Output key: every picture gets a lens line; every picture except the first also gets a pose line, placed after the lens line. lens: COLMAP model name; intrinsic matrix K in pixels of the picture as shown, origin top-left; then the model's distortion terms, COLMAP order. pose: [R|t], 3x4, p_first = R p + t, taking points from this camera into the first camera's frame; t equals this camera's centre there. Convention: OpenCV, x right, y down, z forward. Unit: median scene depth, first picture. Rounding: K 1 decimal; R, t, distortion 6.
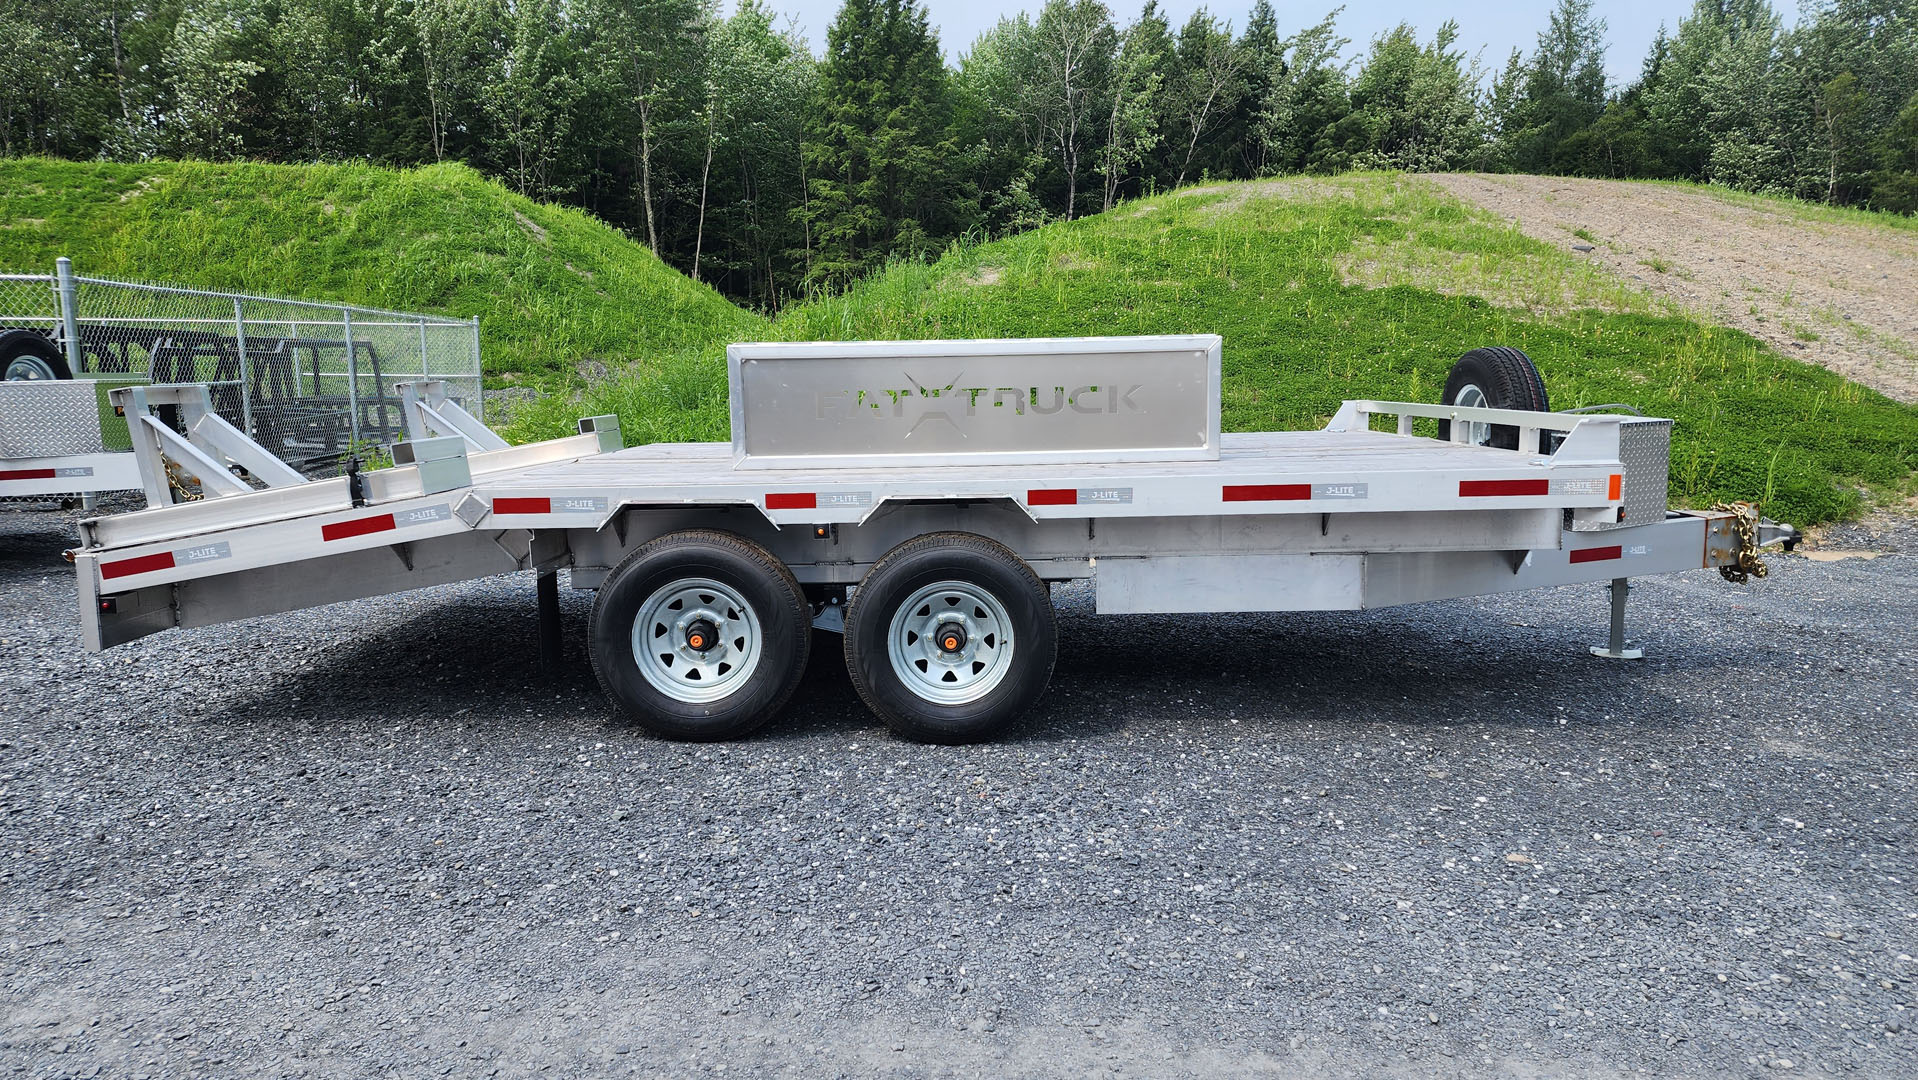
lens RADIAL K [[1223.5, 0, 959.0], [0, 1223.5, 540.0], [0, 0, 1]] dist [0.002265, -0.000362]
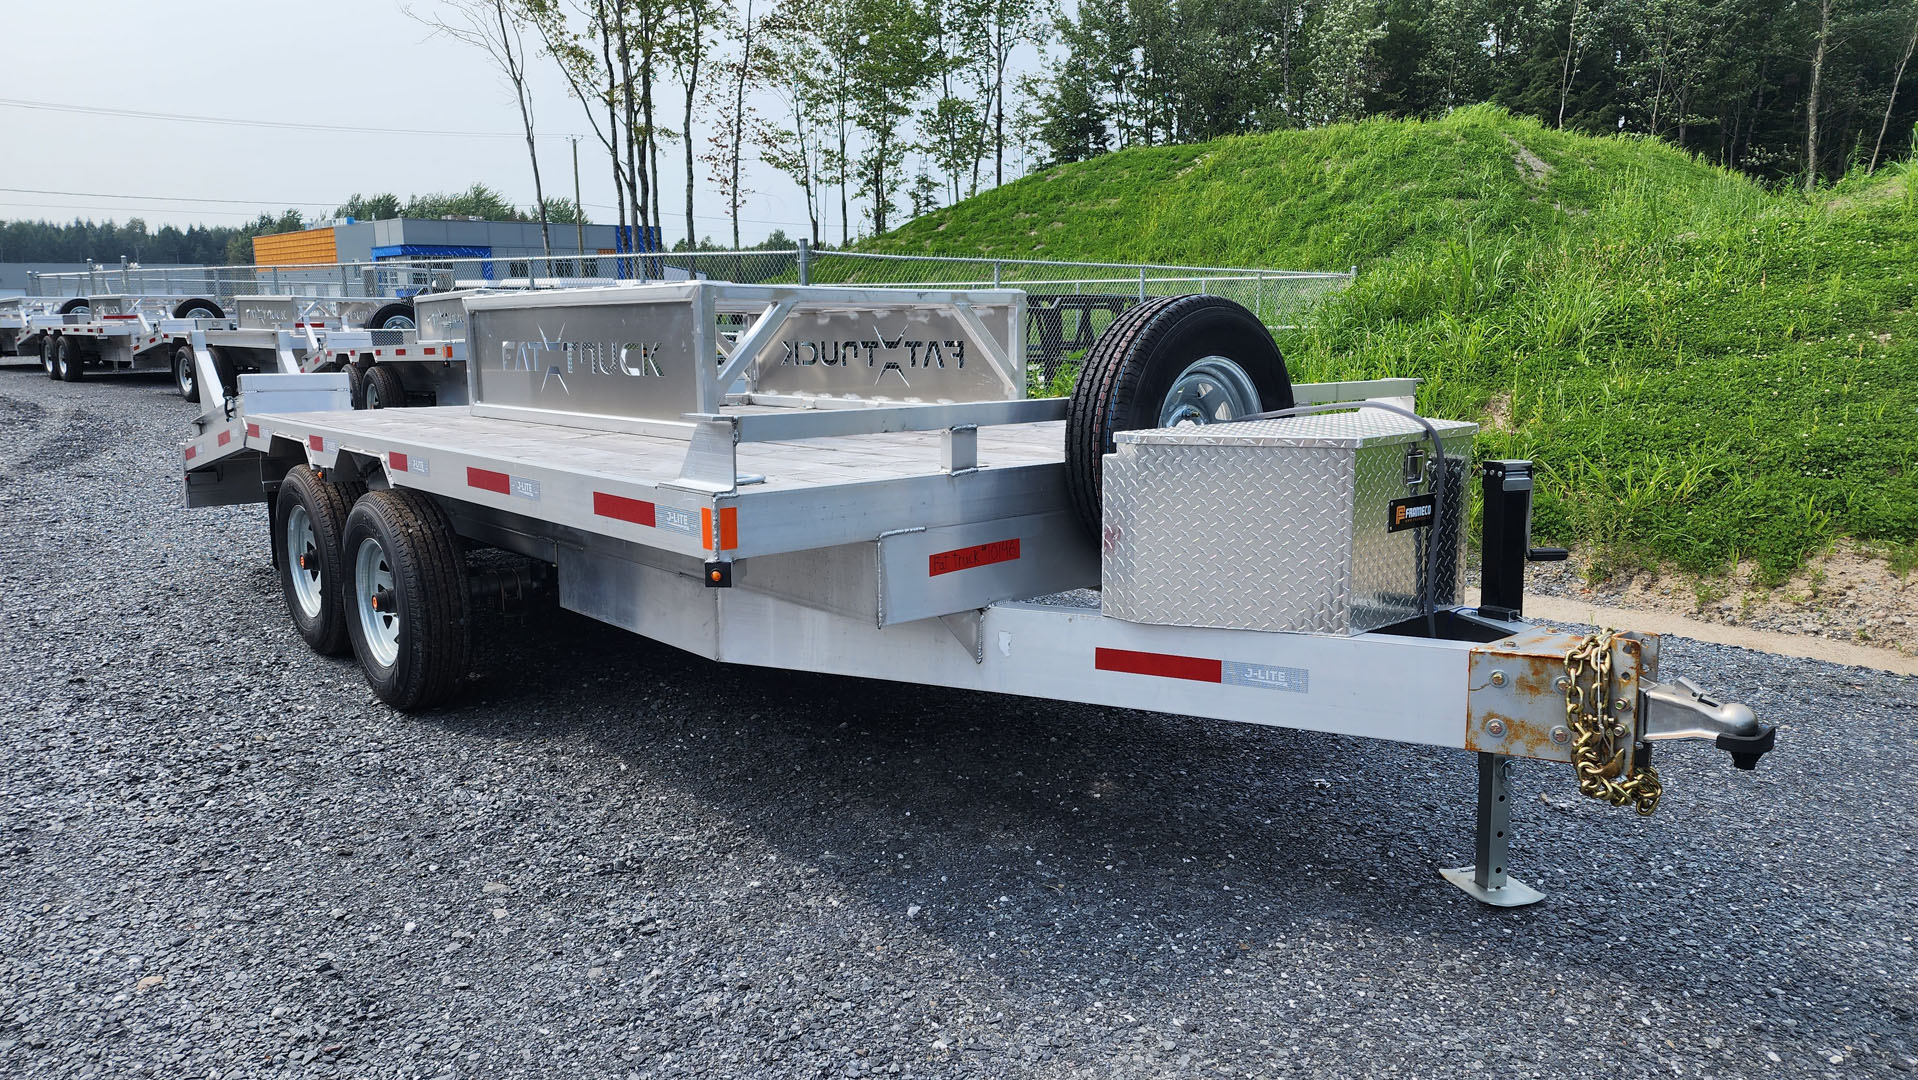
lens RADIAL K [[1235.8, 0, 959.0], [0, 1235.8, 540.0], [0, 0, 1]] dist [0.022641, -0.002393]
pose [[0.670612, 0.128526, -0.730590, 0.858420], [-0.101719, 0.991505, 0.081058, -0.080149], [0.734801, 0.019956, 0.677989, 0.546001]]
